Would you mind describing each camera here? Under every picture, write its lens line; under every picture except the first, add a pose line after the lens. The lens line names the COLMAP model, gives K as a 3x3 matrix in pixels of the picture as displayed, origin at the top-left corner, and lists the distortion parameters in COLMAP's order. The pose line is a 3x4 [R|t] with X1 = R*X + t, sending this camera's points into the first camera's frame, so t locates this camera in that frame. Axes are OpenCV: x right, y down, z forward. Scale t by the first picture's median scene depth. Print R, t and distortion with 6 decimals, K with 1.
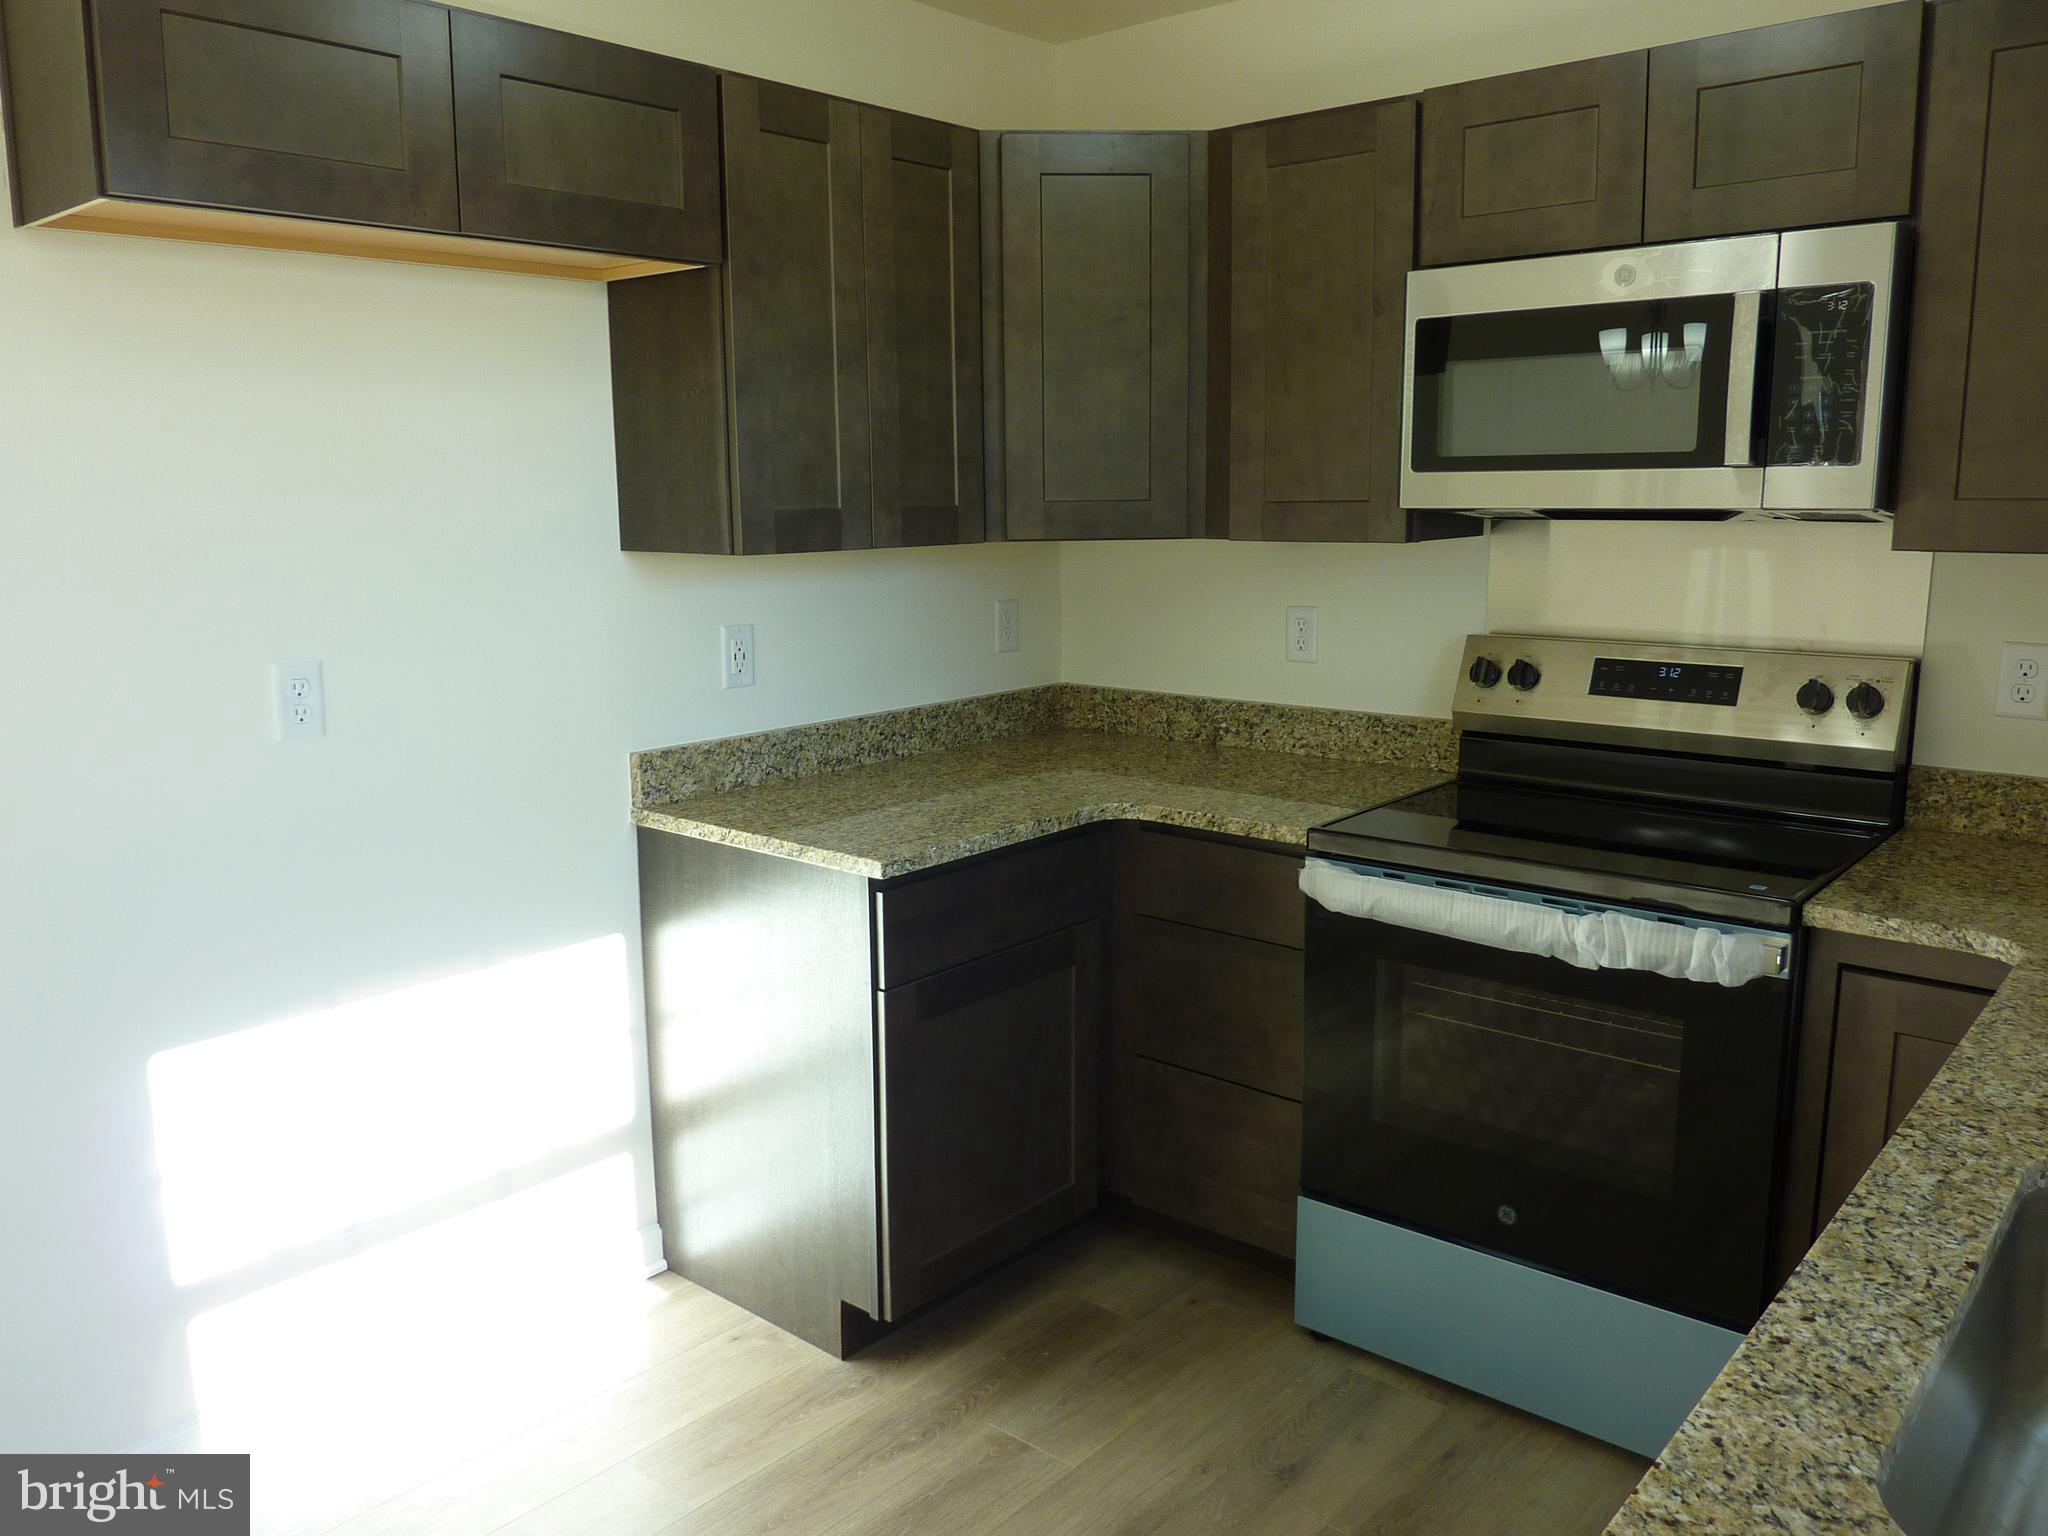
lens RADIAL K [[1568.3, 0, 996.1], [0, 1568.3, 767.9], [0, 0, 1]] dist [-0.030423, -0.005061]
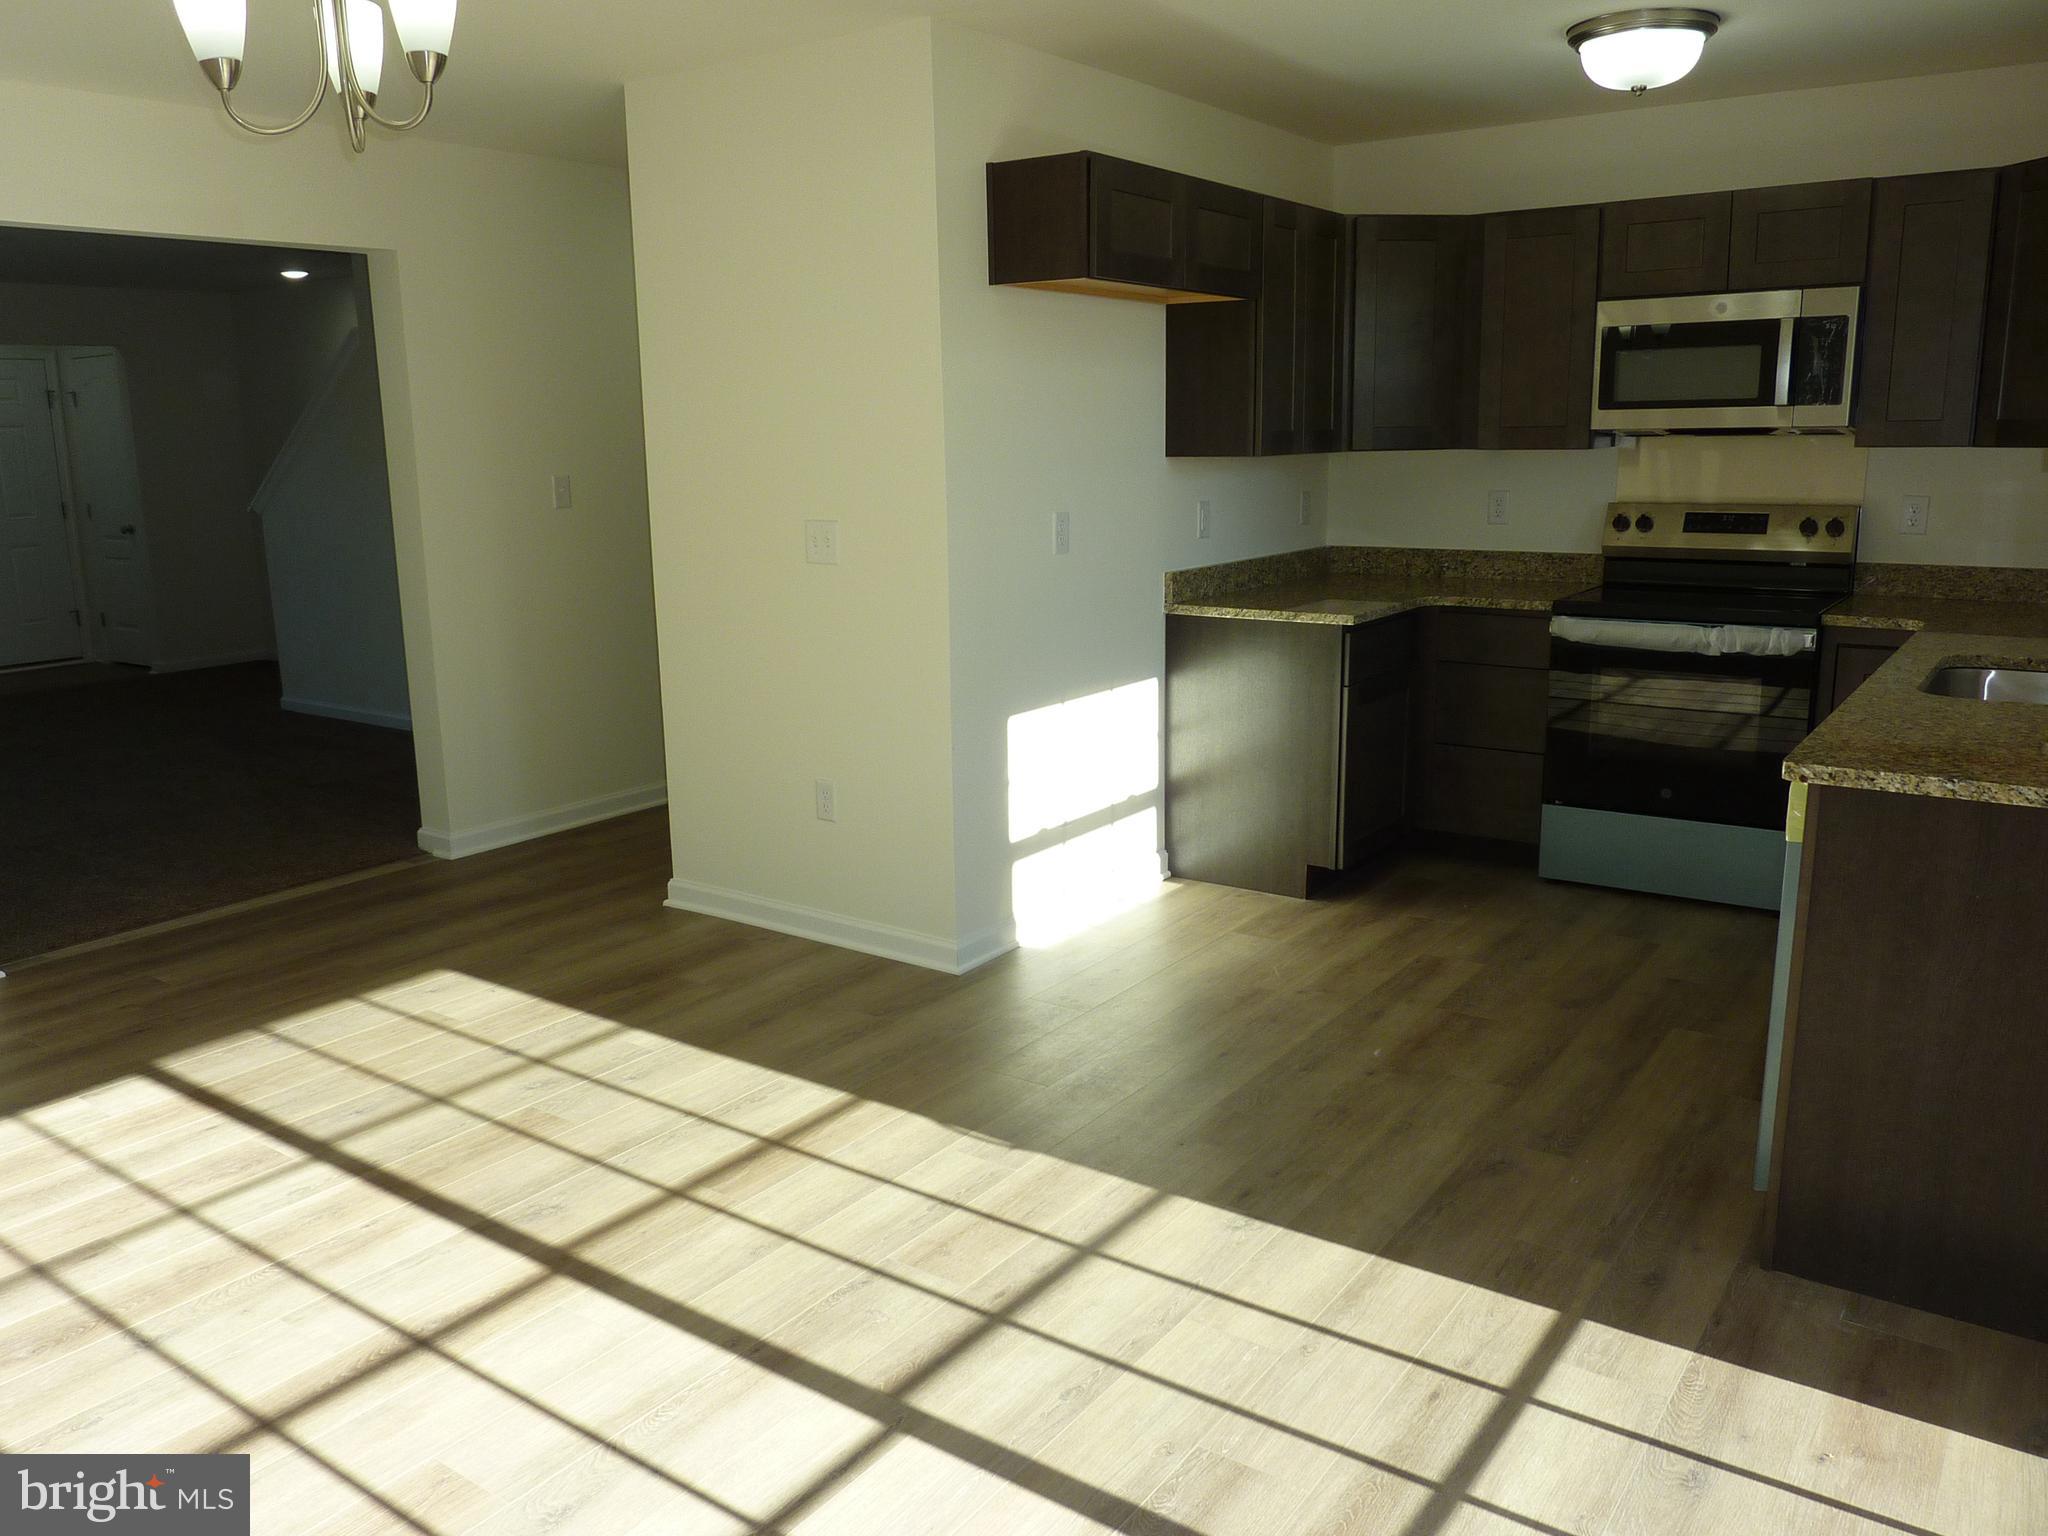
lens RADIAL K [[1568.3, 0, 996.1], [0, 1568.3, 767.9], [0, 0, 1]] dist [-0.030423, -0.005061]
pose [[0.995774, -0.027861, 0.087511, -0.609697], [0.025067, 0.999145, 0.032864, 0.154198], [-0.088351, -0.030532, 0.995621, -0.779170]]
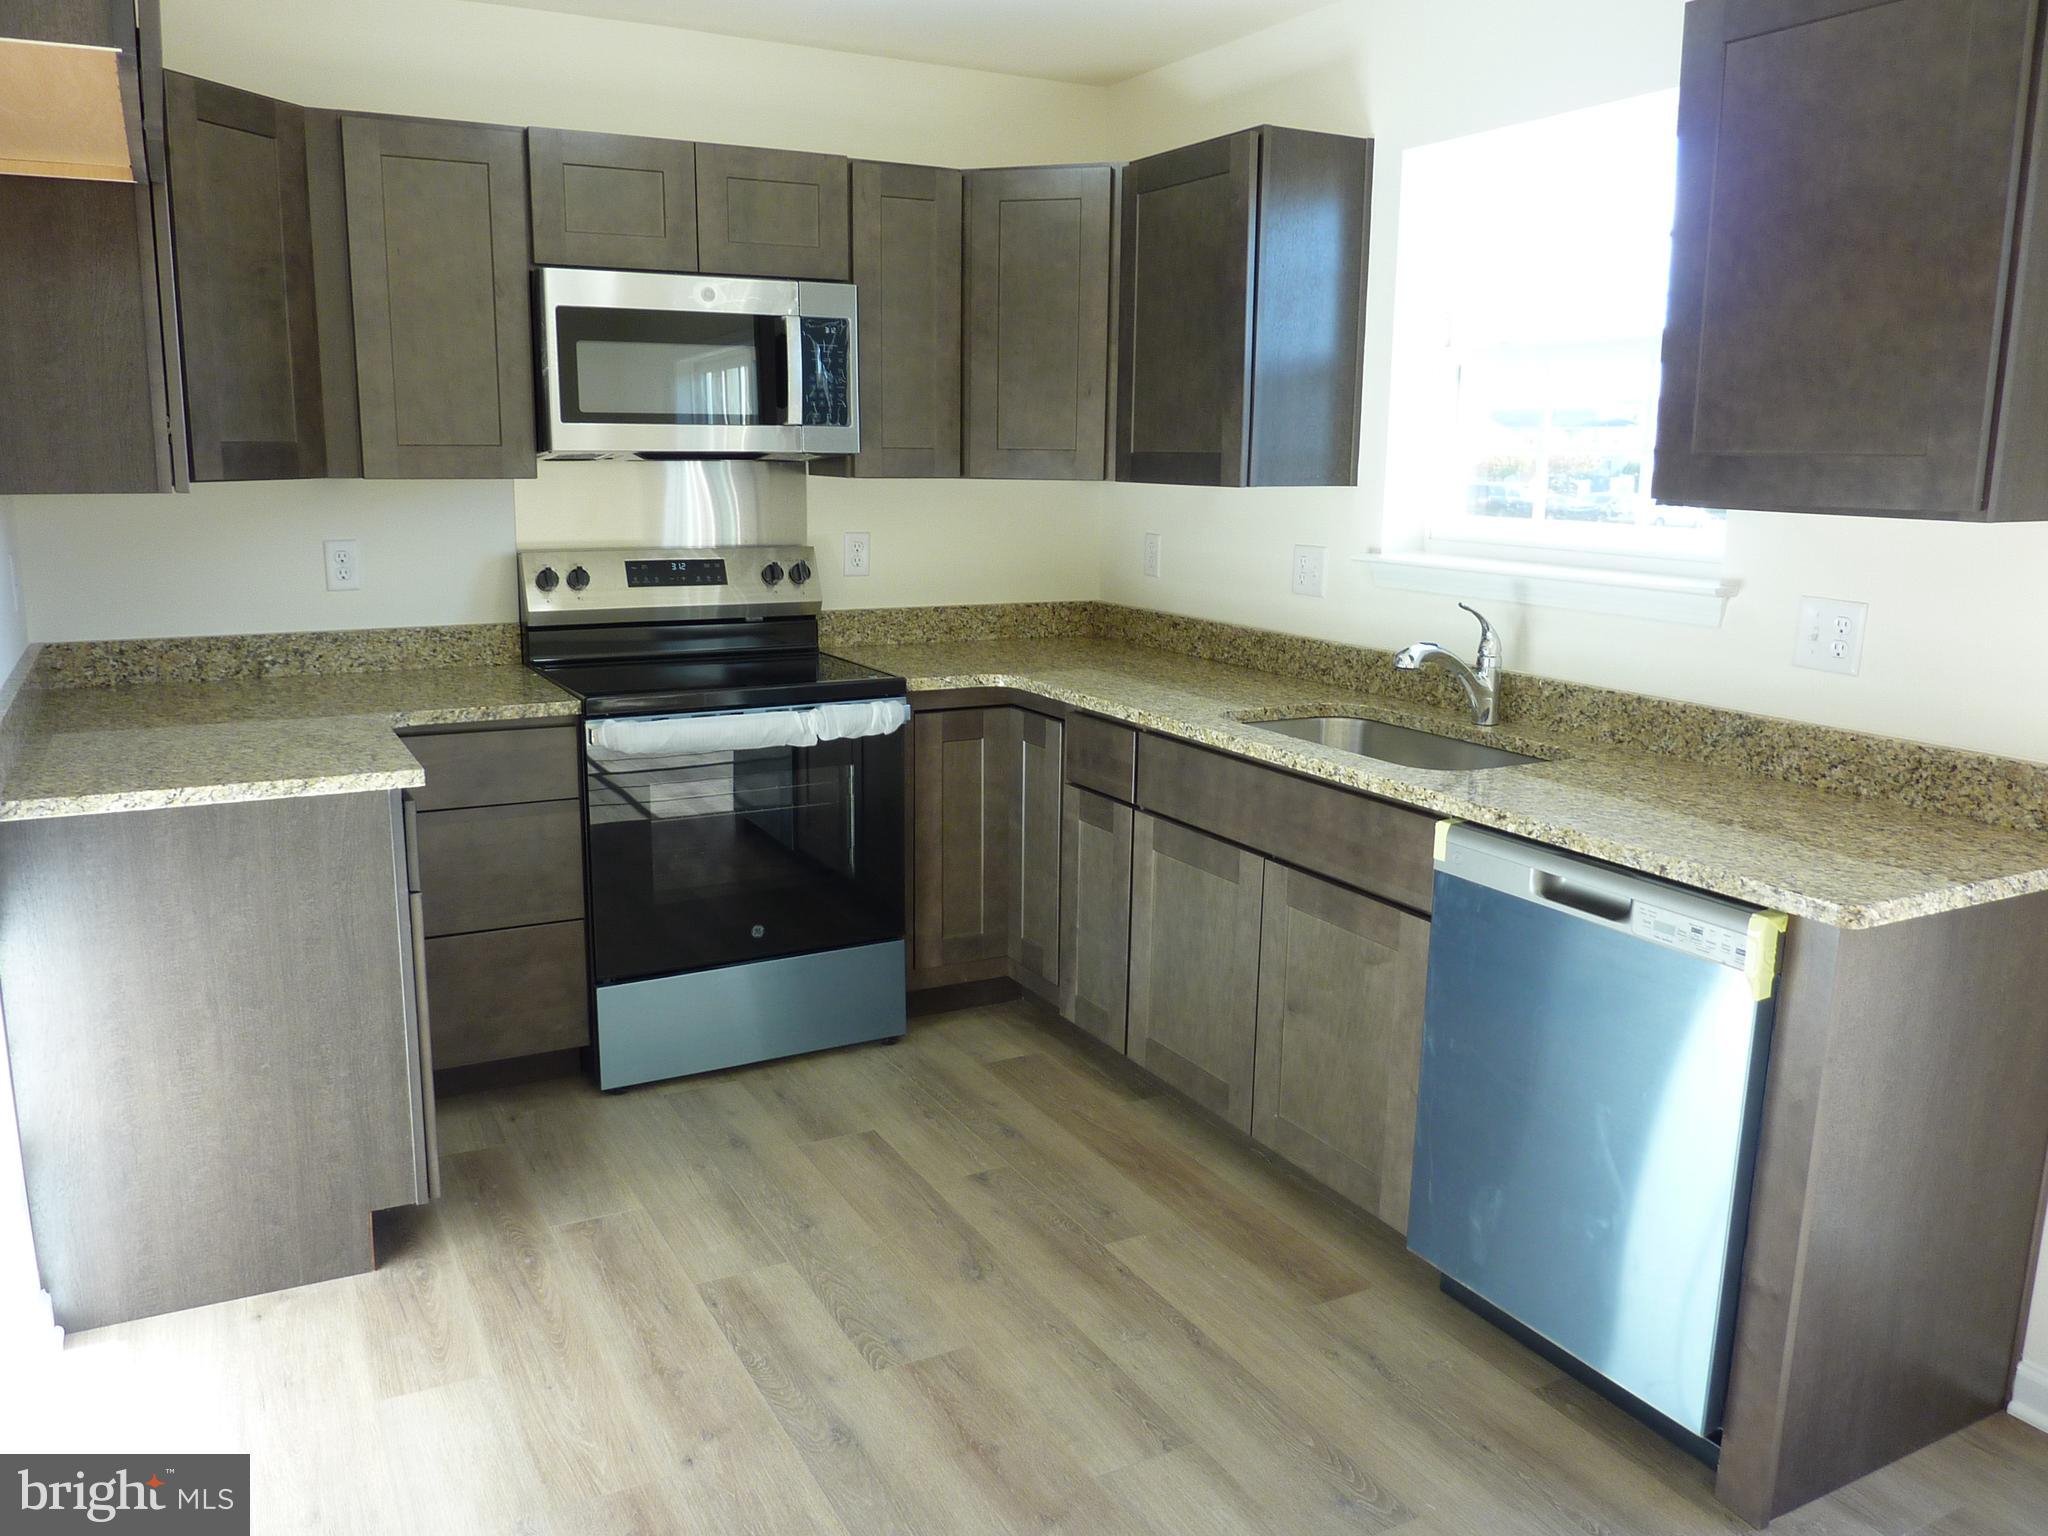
lens RADIAL K [[1540.9, 0, 1024.0], [0, 1540.9, 768.0], [0, 0, 1]] dist [0.000593, -0.076632]
pose [[0.351403, -0.175880, 0.919556, -0.815439], [0.150864, 0.979997, 0.129789, -0.015275], [-0.923989, 0.093120, 0.370908, 0.189719]]
